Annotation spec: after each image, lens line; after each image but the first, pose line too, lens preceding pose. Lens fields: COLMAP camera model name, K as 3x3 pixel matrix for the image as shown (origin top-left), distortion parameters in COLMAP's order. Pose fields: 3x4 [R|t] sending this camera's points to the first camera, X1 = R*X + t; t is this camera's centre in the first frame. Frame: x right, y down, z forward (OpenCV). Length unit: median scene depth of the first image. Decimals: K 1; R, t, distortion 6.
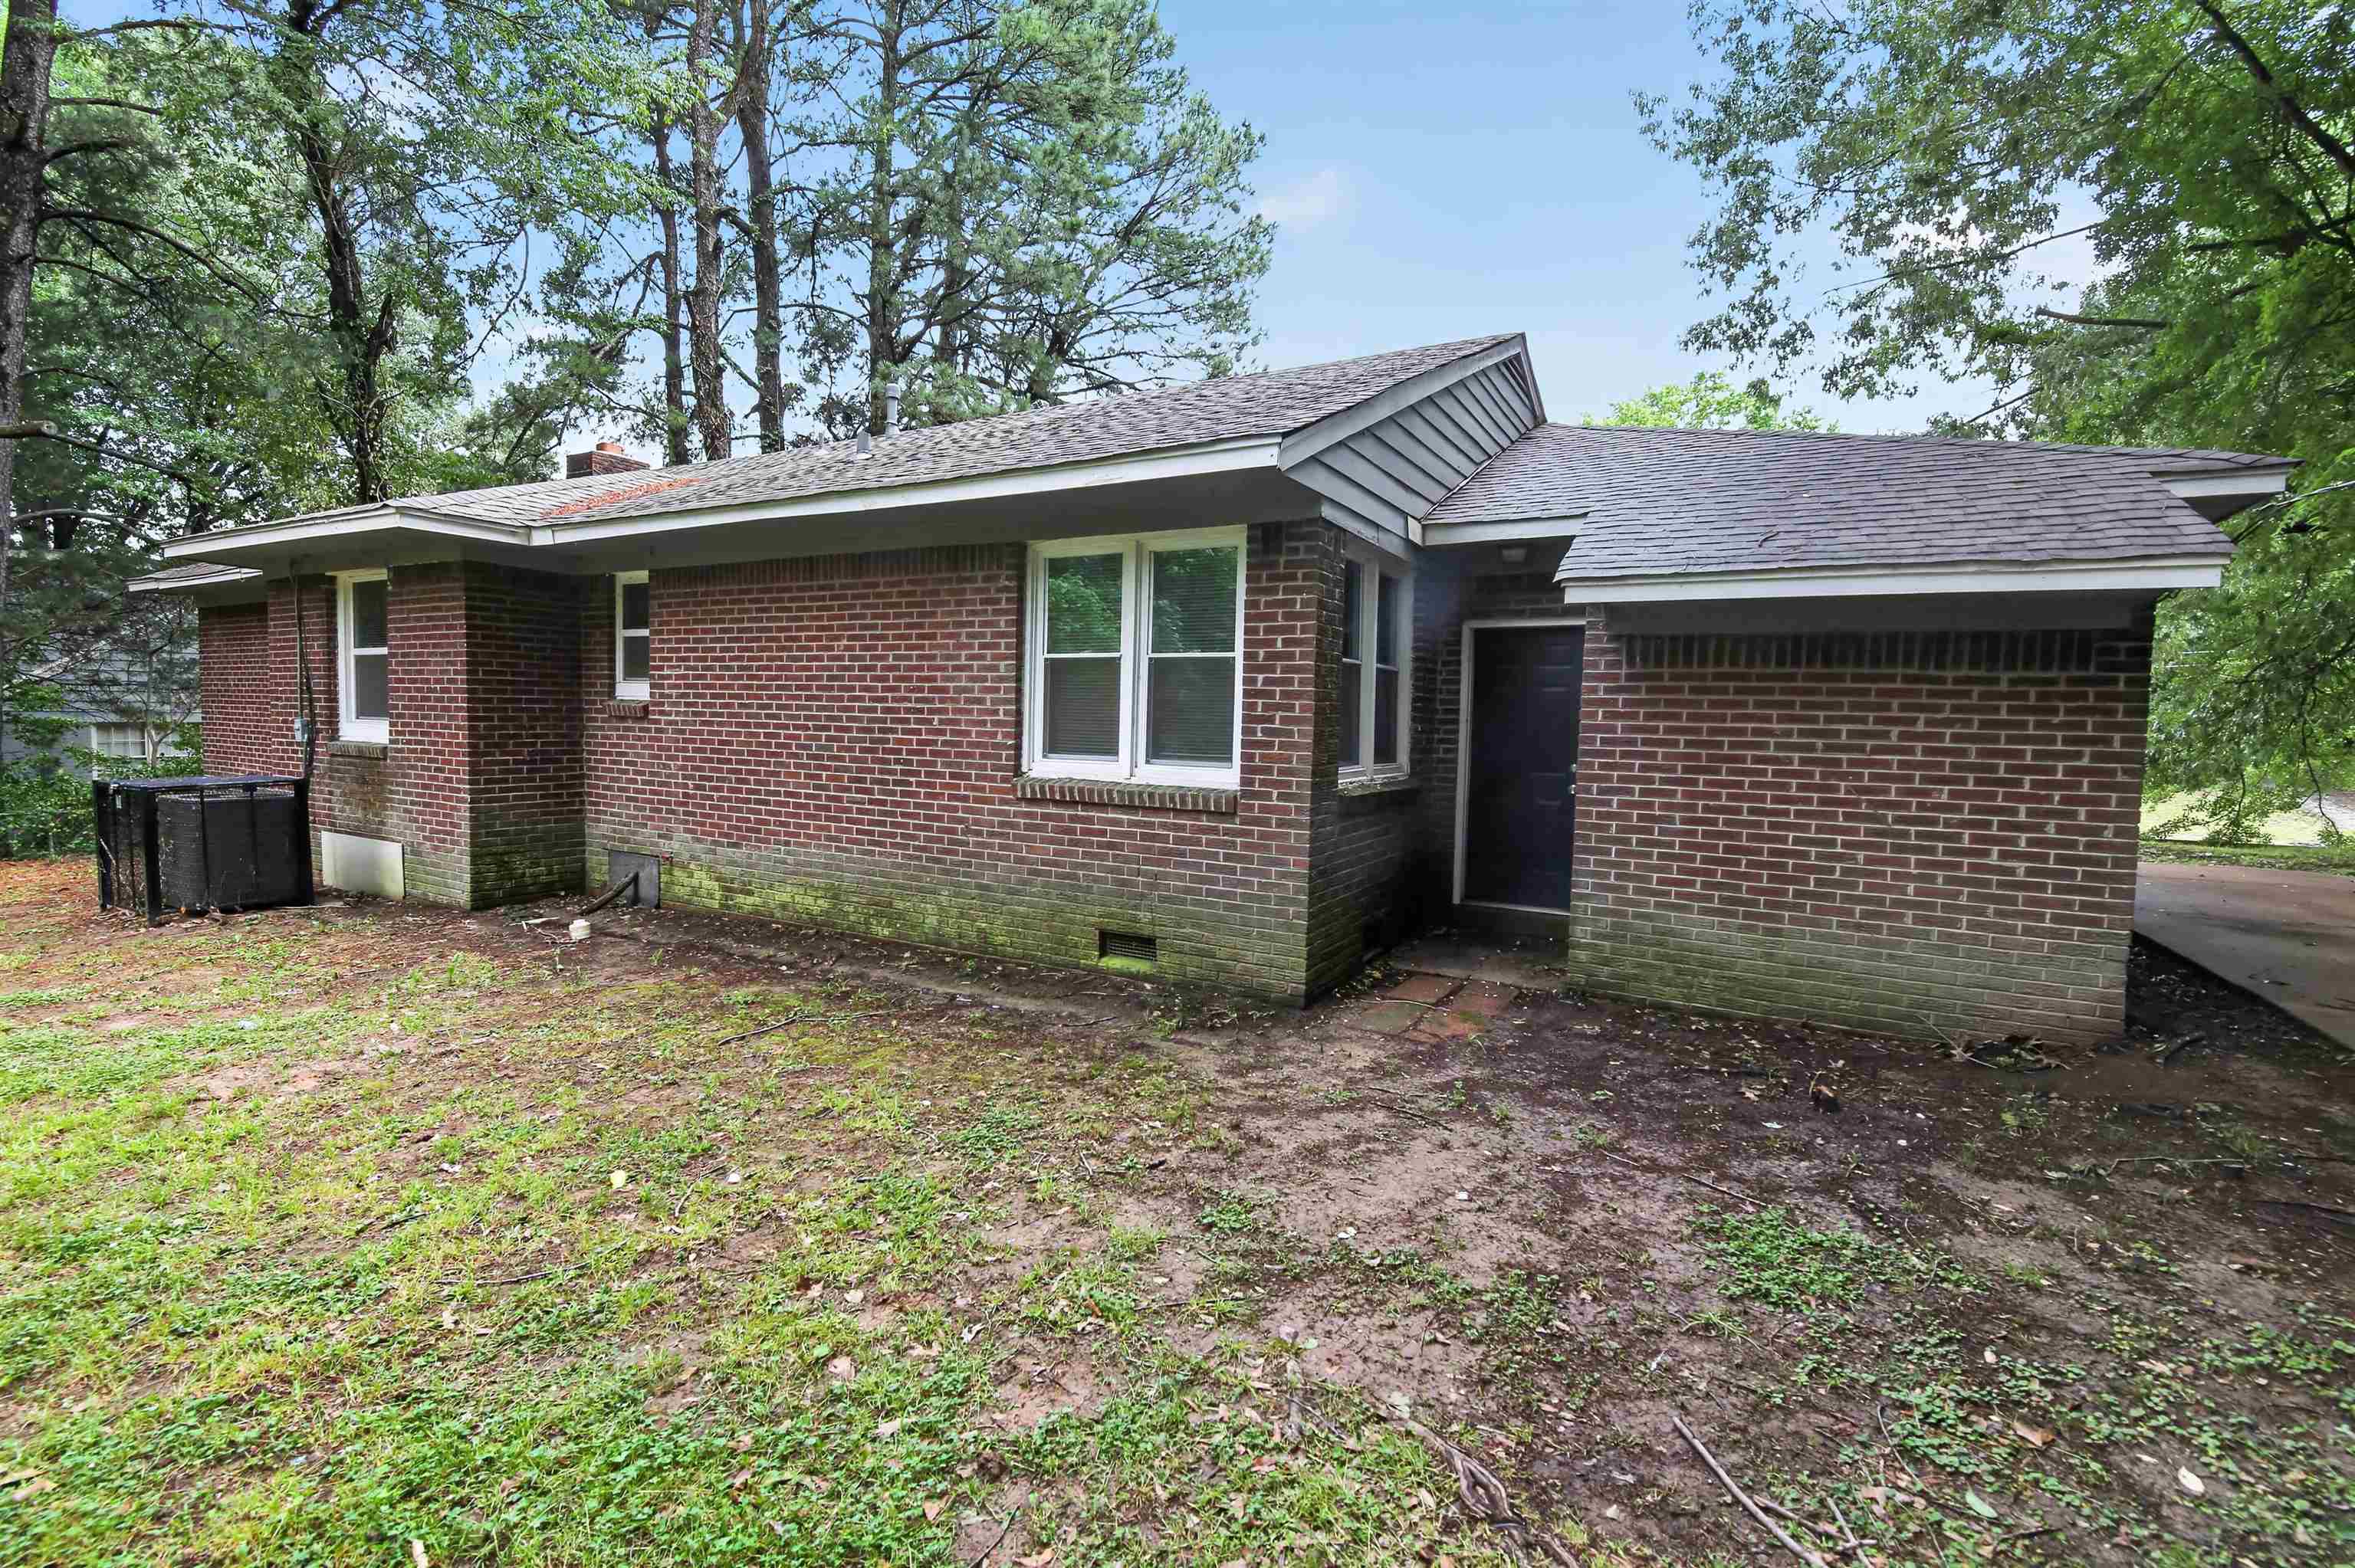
lens RADIAL K [[1050.0, 0, 1187.3], [0, 1050.0, 758.3], [0, 0, 1]] dist [-0.003455, -0.009211]
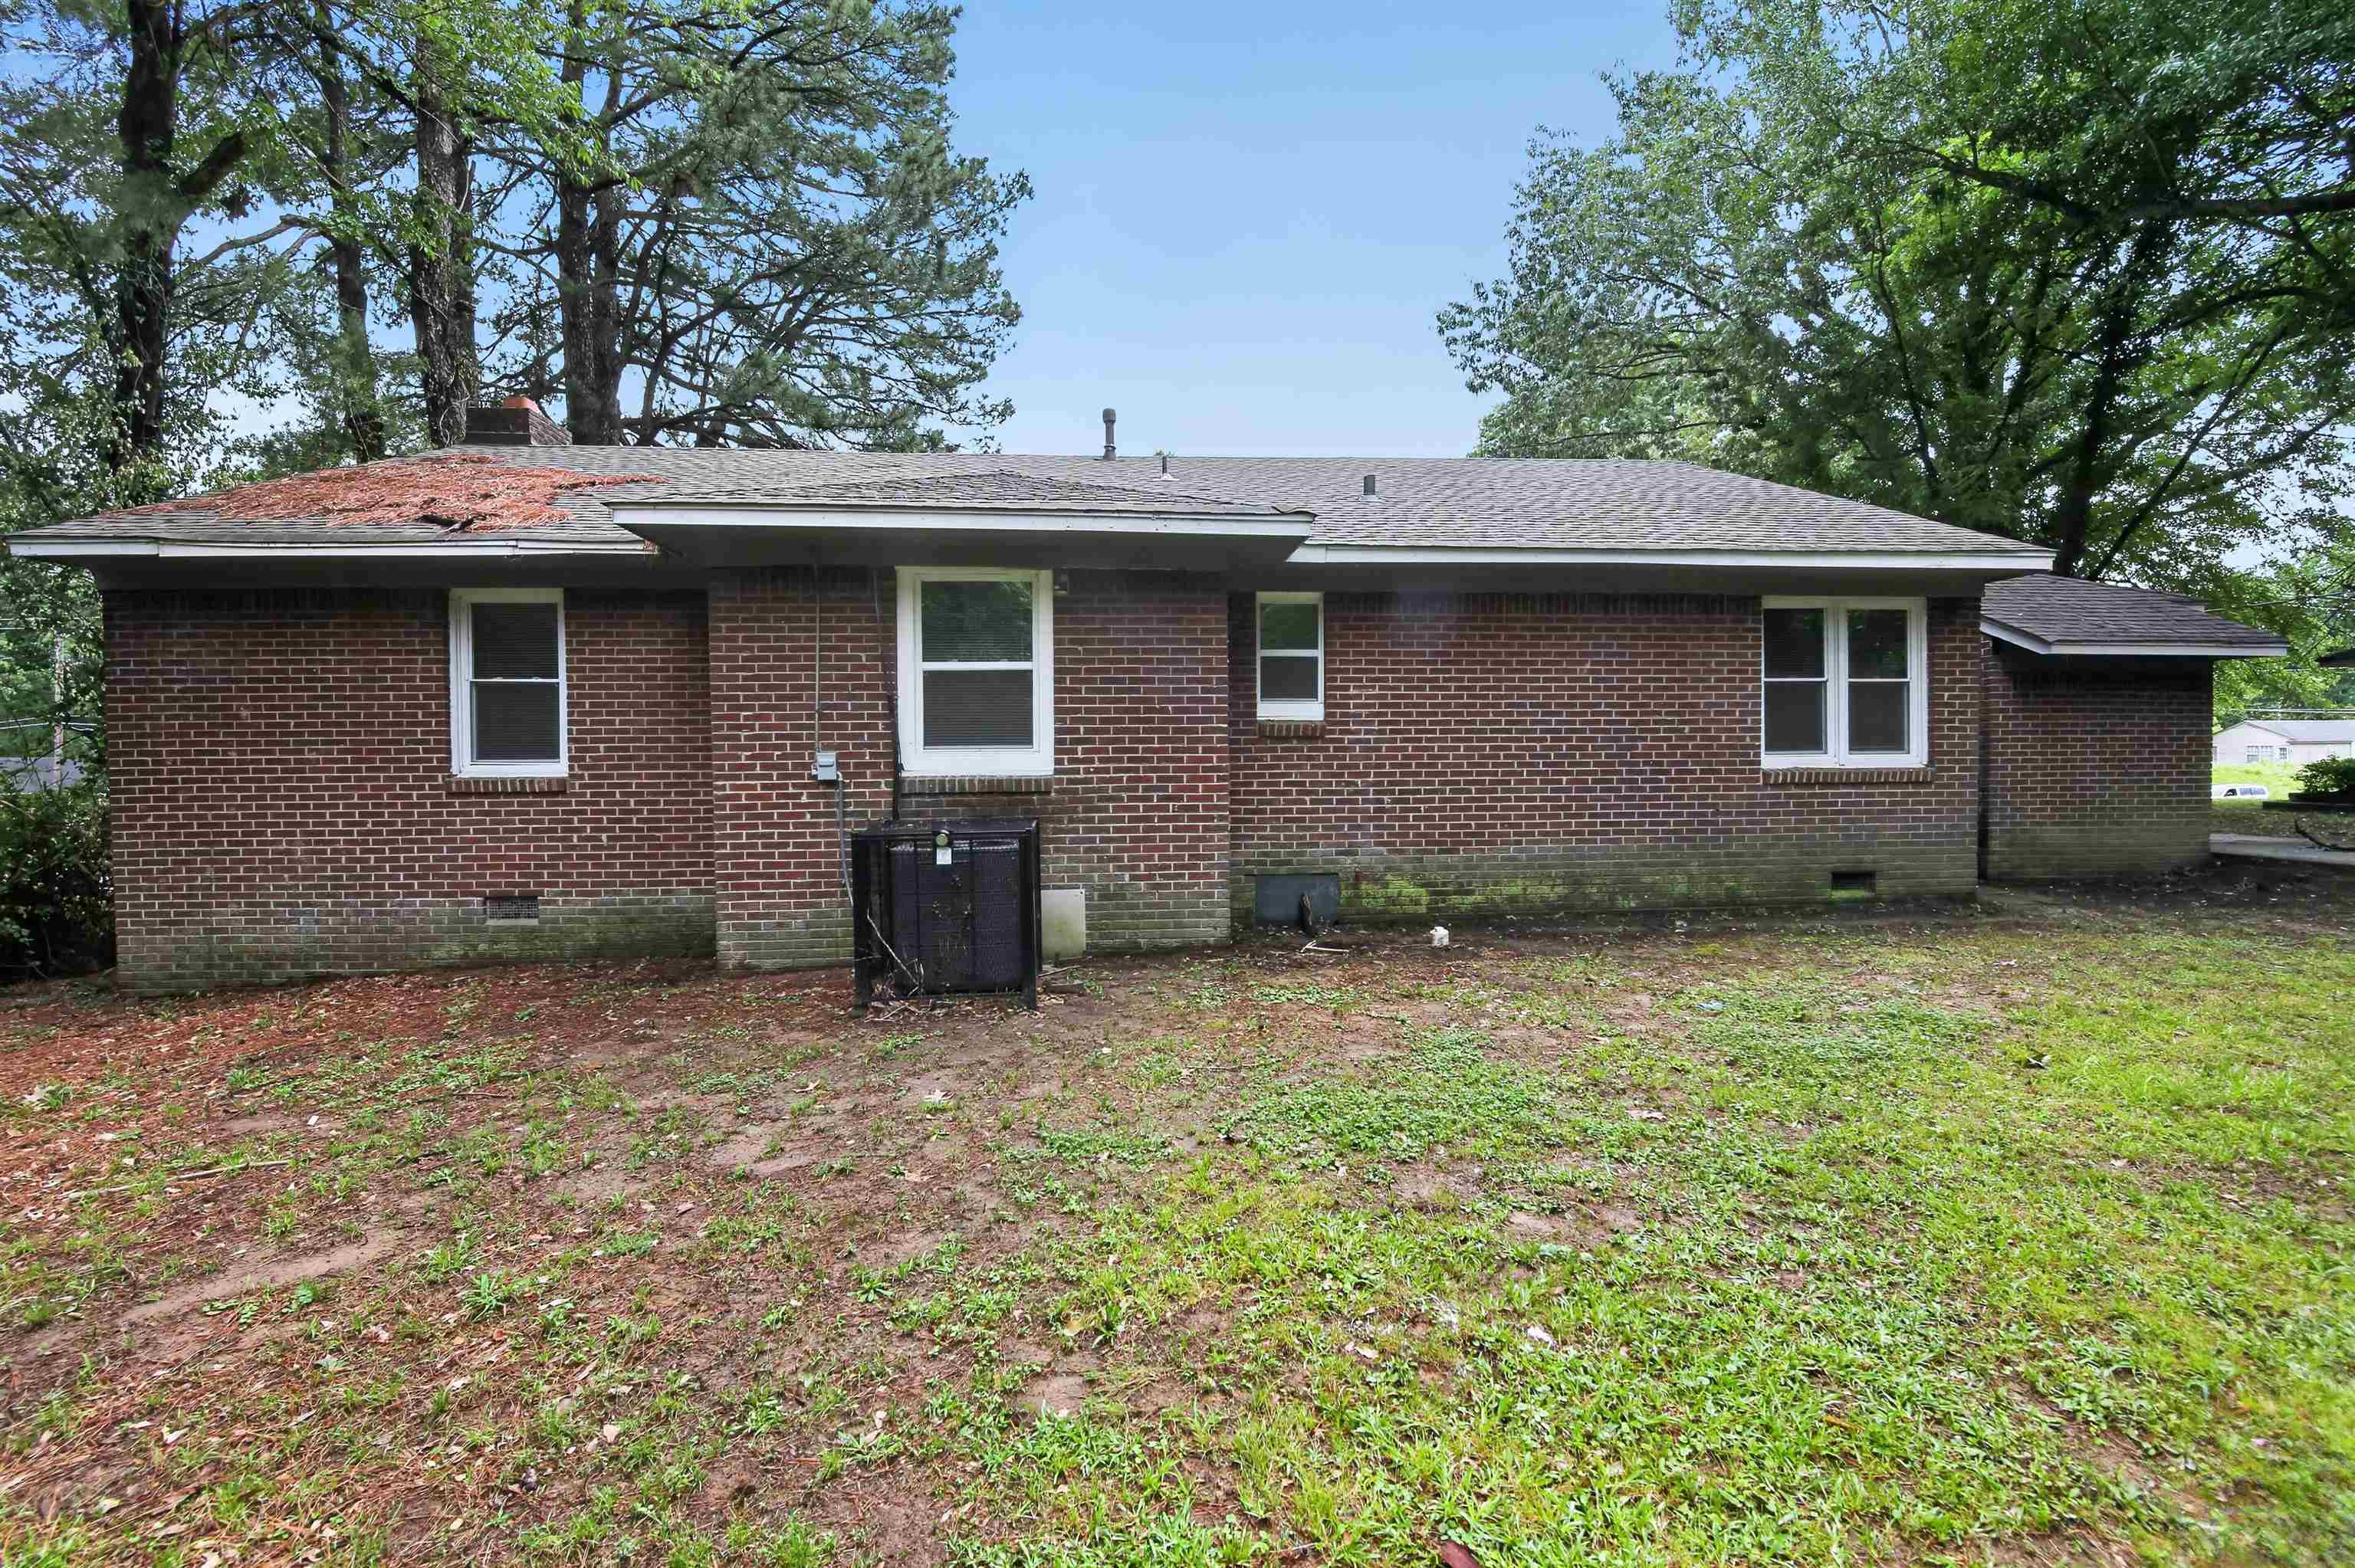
lens RADIAL K [[1050.0, 0, 1187.3], [0, 1050.0, 758.3], [0, 0, 1]] dist [-0.003455, -0.009211]
pose [[0.824694, -0.030896, 0.564735, -1.523975], [0.049825, 0.998593, -0.018129, -0.008212], [-0.563380, 0.043089, 0.825073, 0.303292]]
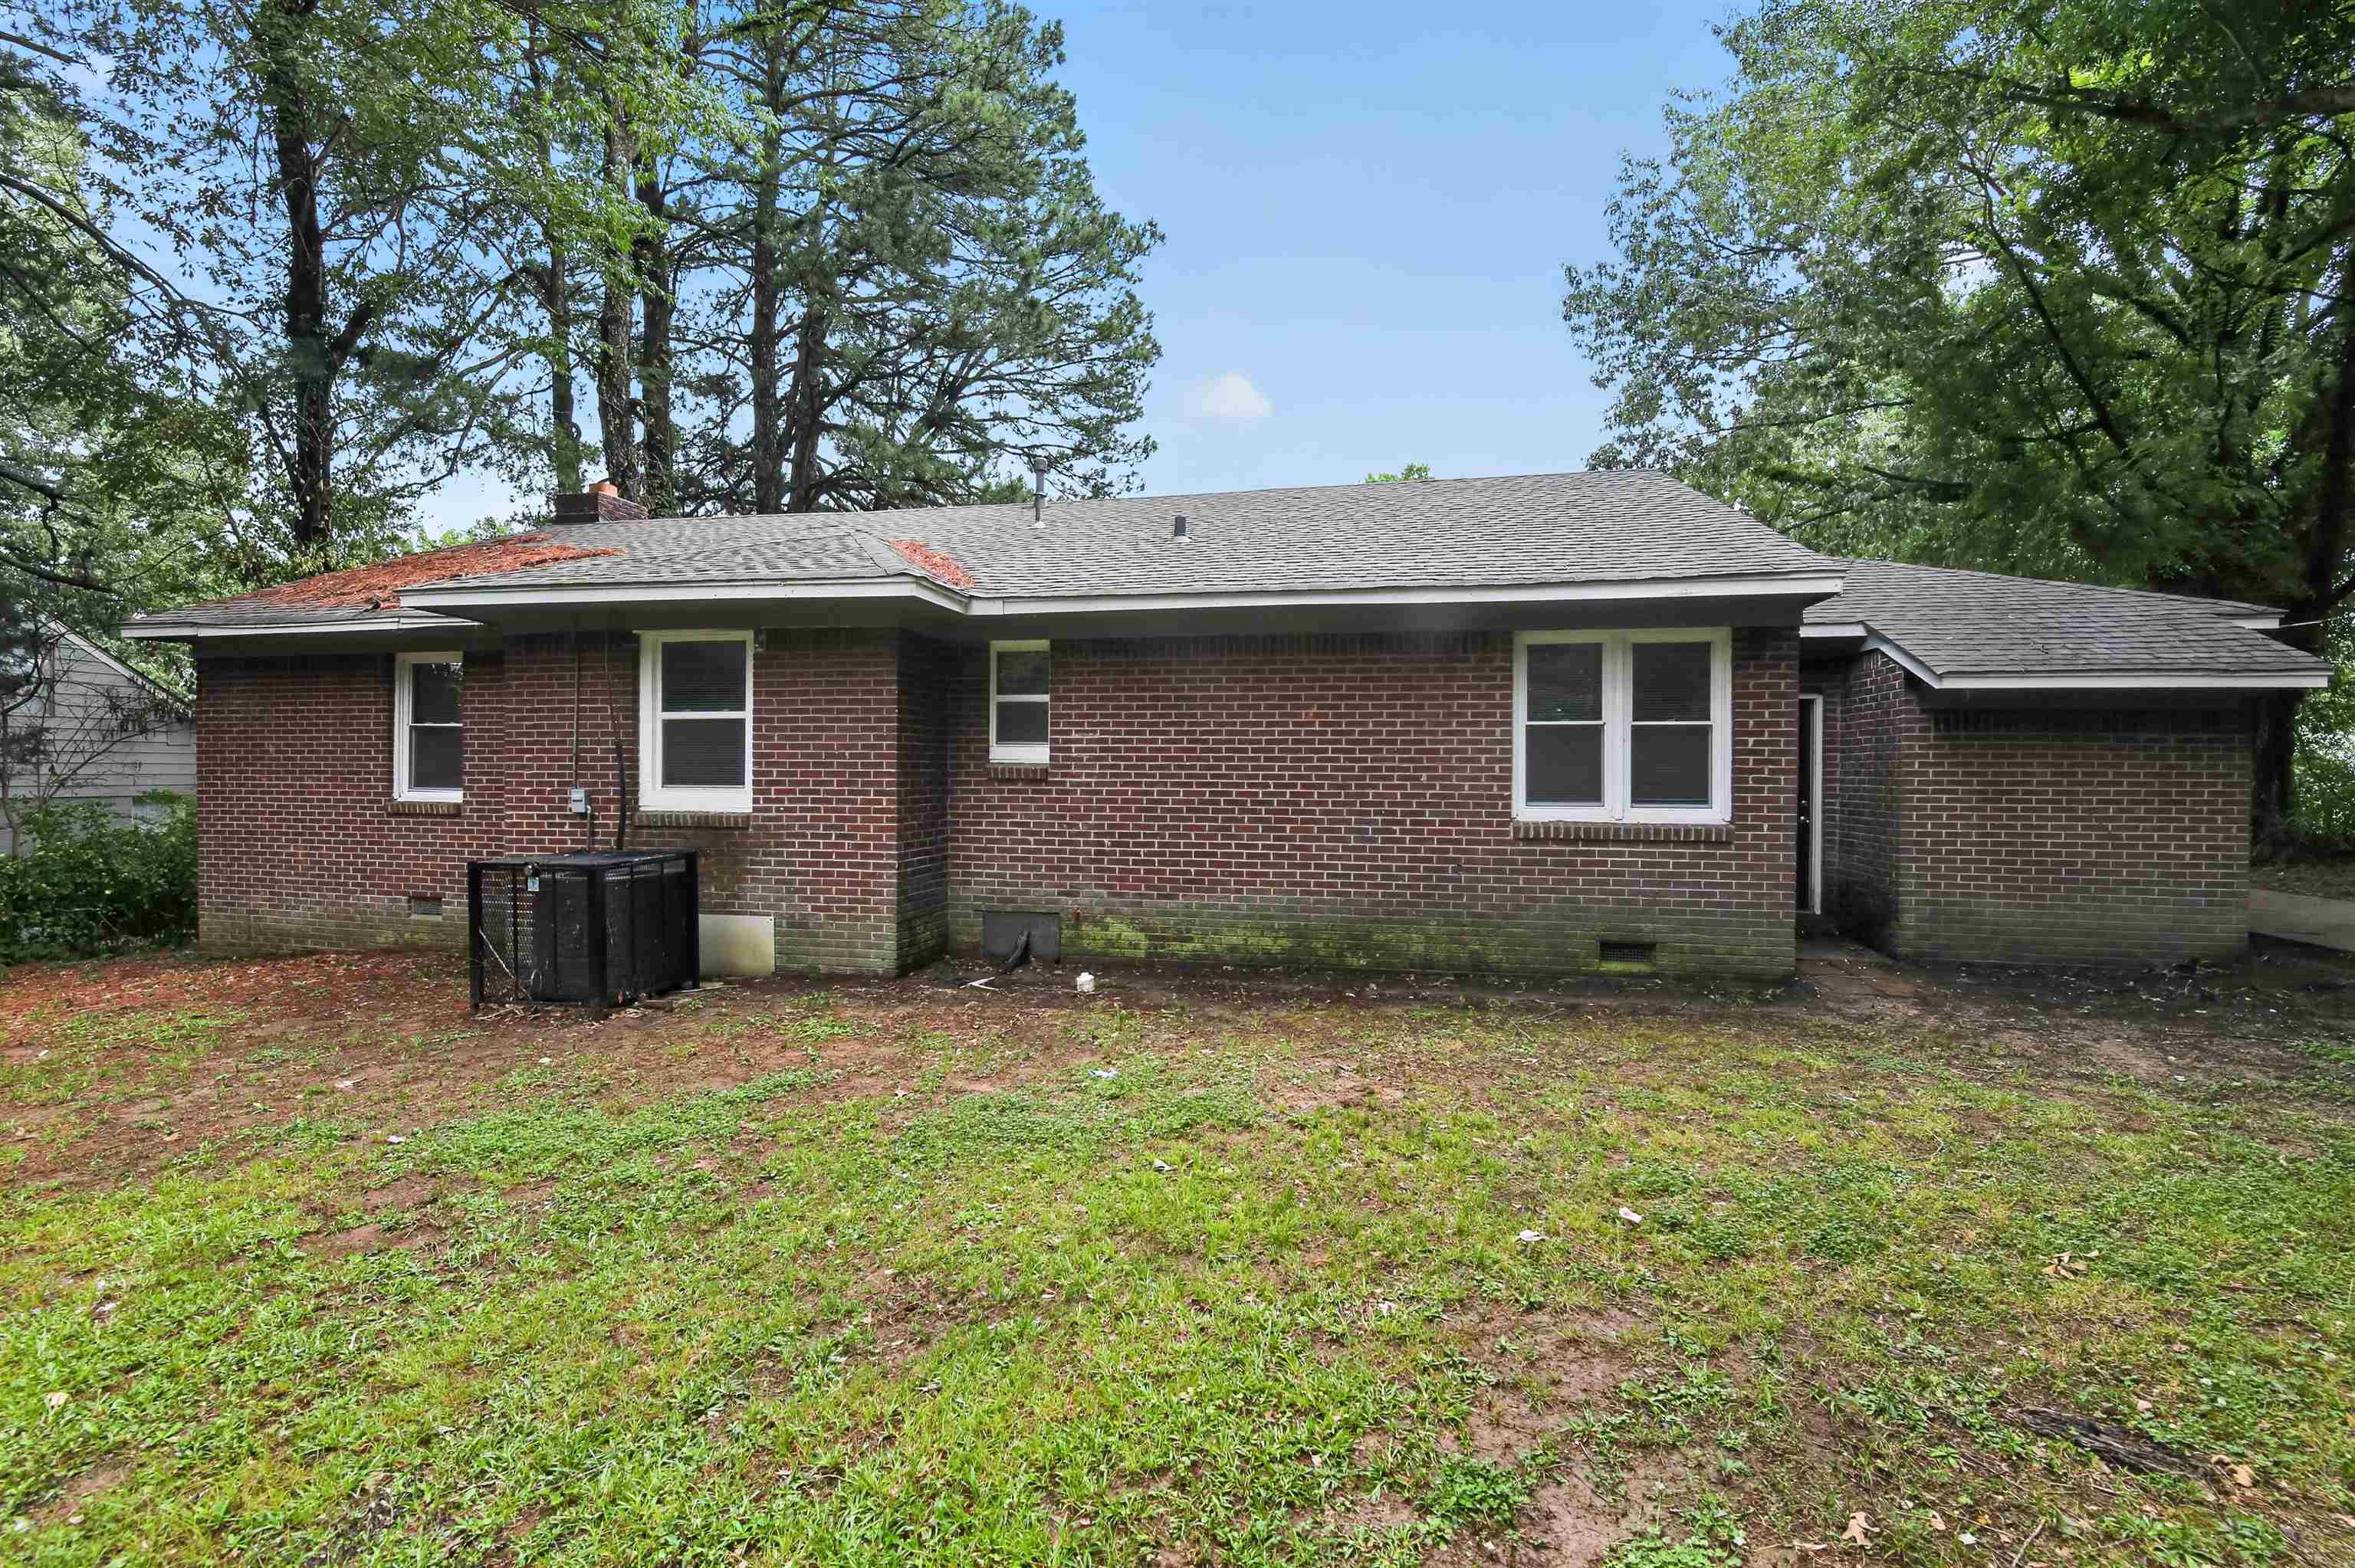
lens RADIAL K [[1050.0, 0, 1187.3], [0, 1050.0, 758.3], [0, 0, 1]] dist [-0.003455, -0.009211]
pose [[0.951429, -0.013143, 0.307588, -0.894627], [0.028084, 0.998628, -0.044199, -0.012819], [-0.306585, 0.050691, 0.950493, -0.048780]]
